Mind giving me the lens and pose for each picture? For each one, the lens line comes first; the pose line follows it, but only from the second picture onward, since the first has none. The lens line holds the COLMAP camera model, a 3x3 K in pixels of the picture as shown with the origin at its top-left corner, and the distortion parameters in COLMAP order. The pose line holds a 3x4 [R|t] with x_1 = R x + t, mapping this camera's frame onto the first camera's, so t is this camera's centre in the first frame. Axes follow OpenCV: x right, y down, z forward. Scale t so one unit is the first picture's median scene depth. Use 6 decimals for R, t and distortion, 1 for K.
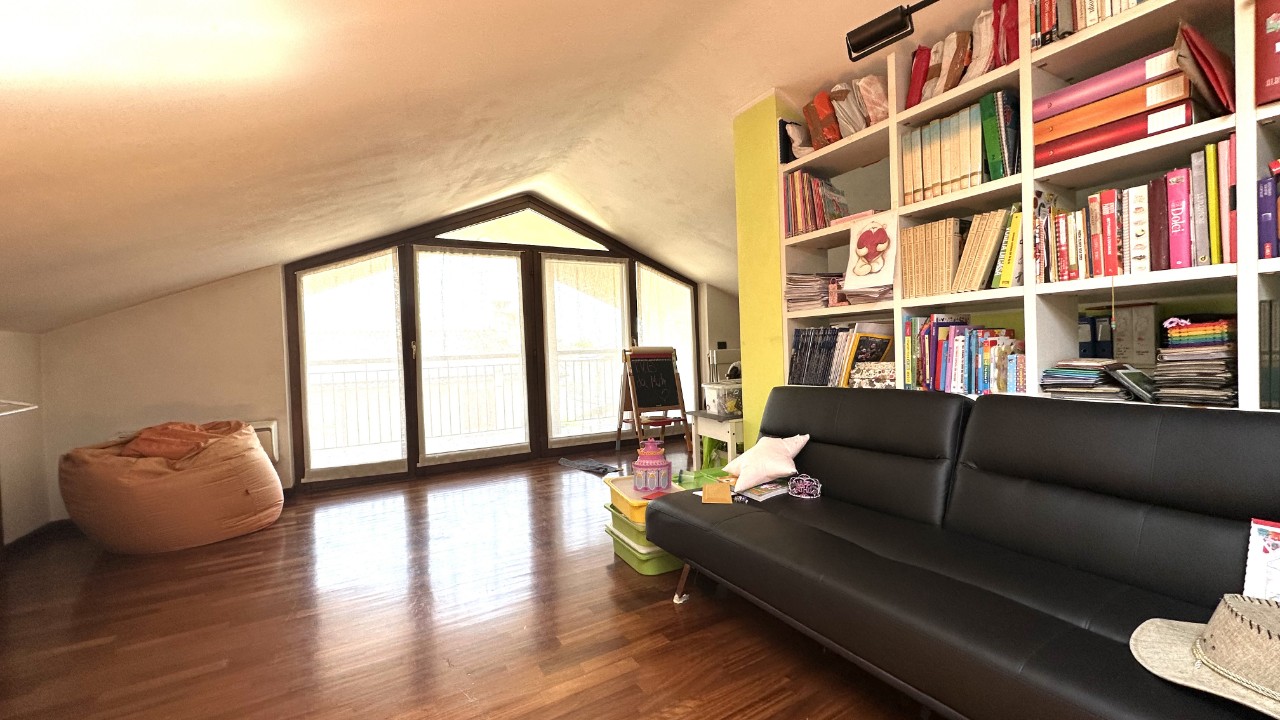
lens RADIAL K [[508.4, 0, 642.6], [0, 508.4, 359.5], [0, 0, 1]] dist [-0.002282, 0.000956]
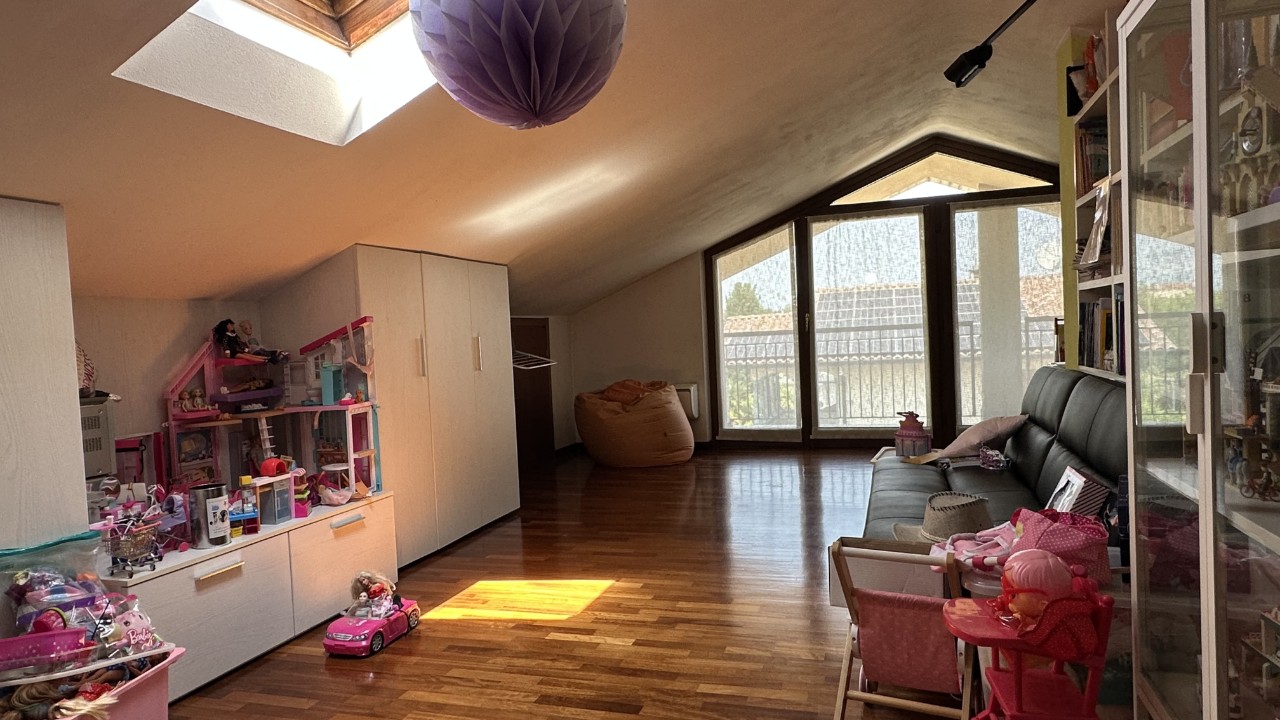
lens RADIAL K [[798.4, 0, 636.9], [0, 798.4, 367.8], [0, 0, 1]] dist [0.002787, -0.000789]
pose [[0.672303, 0.034261, -0.739483, 0.567431], [0.008726, 0.998492, 0.054195, -0.020414], [0.740225, -0.042888, 0.670990, -0.359588]]
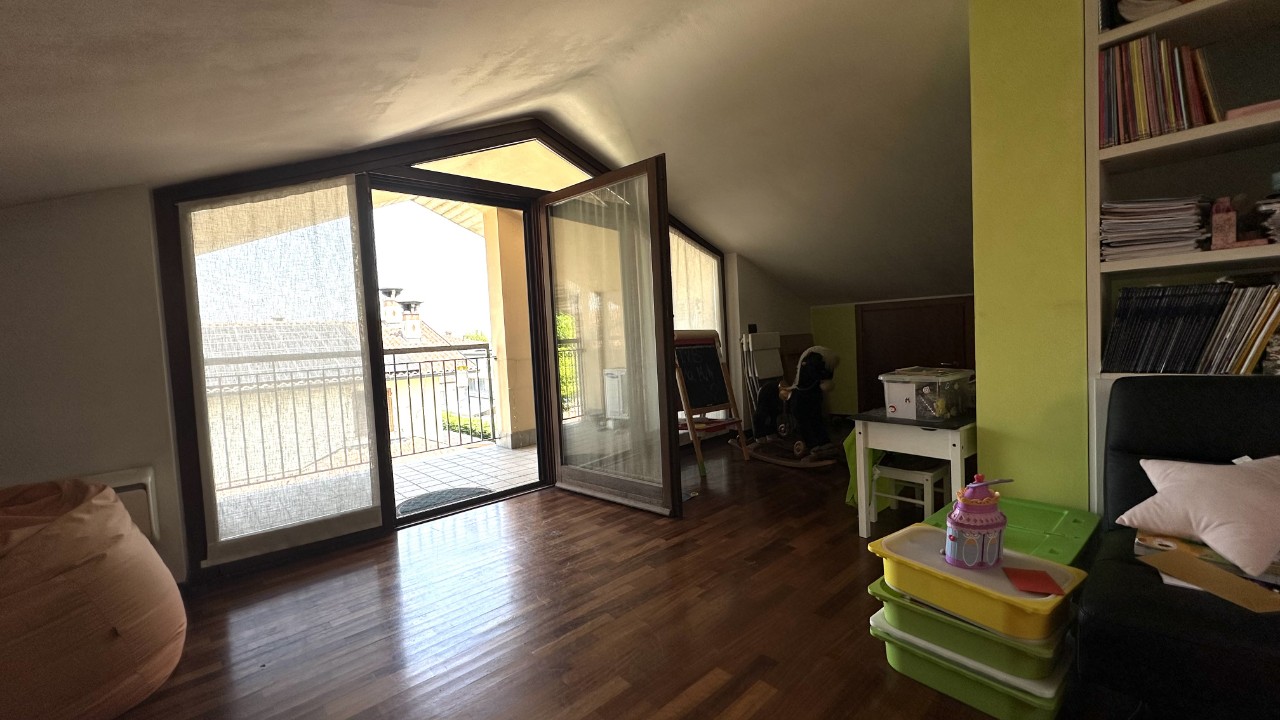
lens RADIAL K [[508.4, 0, 640.7], [0, 508.4, 357.8], [0, 0, 1]] dist [-0.002282, 0.000956]
pose [[0.977537, -0.025473, 0.209217, -0.310613], [0.022391, 0.999603, 0.017088, 0.003570], [-0.209569, -0.012019, 0.977720, 0.345222]]
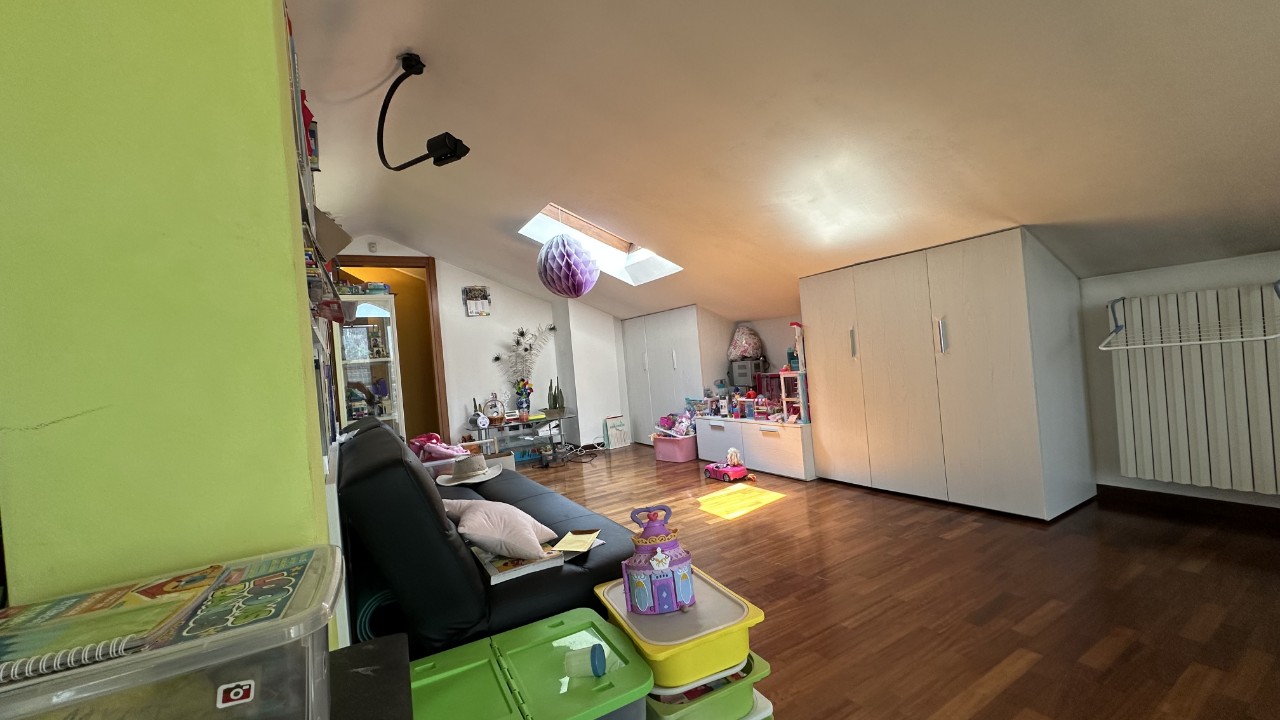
lens RADIAL K [[508.4, 0, 640.6], [0, 508.4, 361.2], [0, 0, 1]] dist [-0.002282, 0.000956]
pose [[-0.992846, 0.119396, -0.001046, 0.000460], [0.119339, 0.992575, 0.023510, -0.015395], [0.003845, 0.023217, -0.999723, 1.015466]]
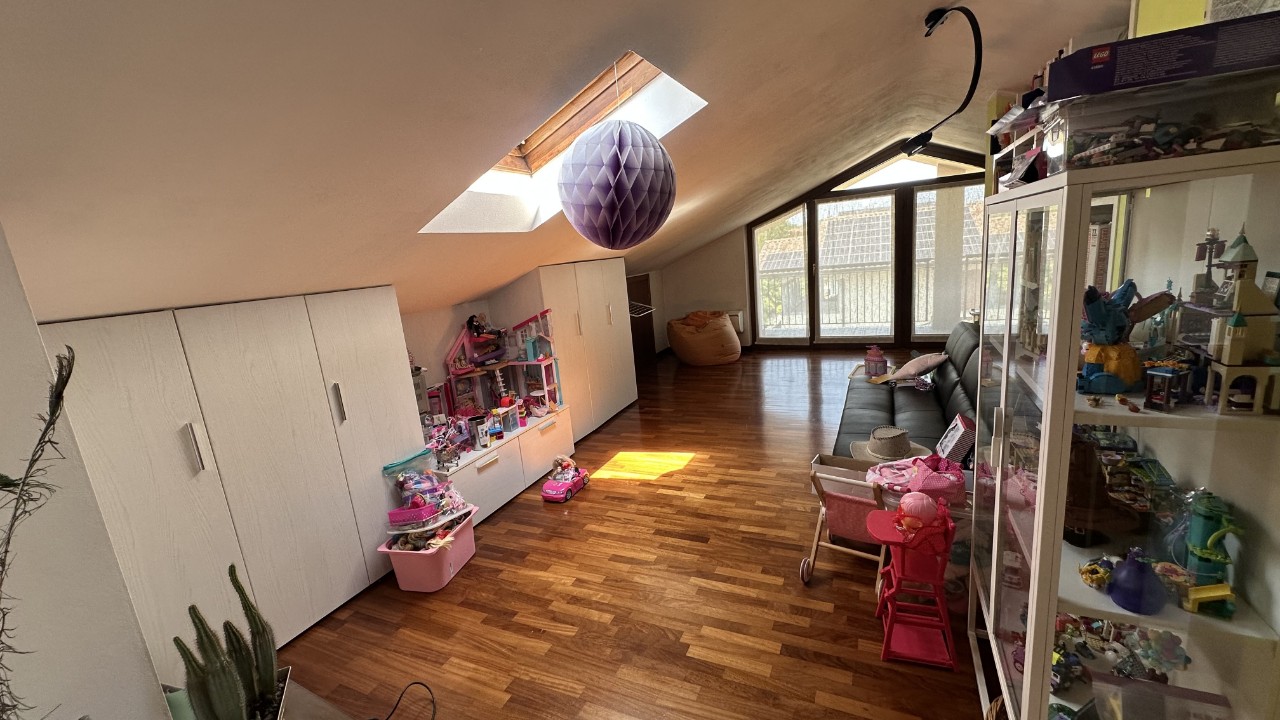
lens RADIAL K [[508.4, 0, 642.4], [0, 508.4, 357.8], [0, 0, 1]] dist [-0.002282, 0.000956]
pose [[0.578119, 0.147728, -0.802468, 0.622910], [0.056529, 0.973860, 0.220004, -0.148833], [0.813992, -0.172551, 0.554656, -0.399864]]
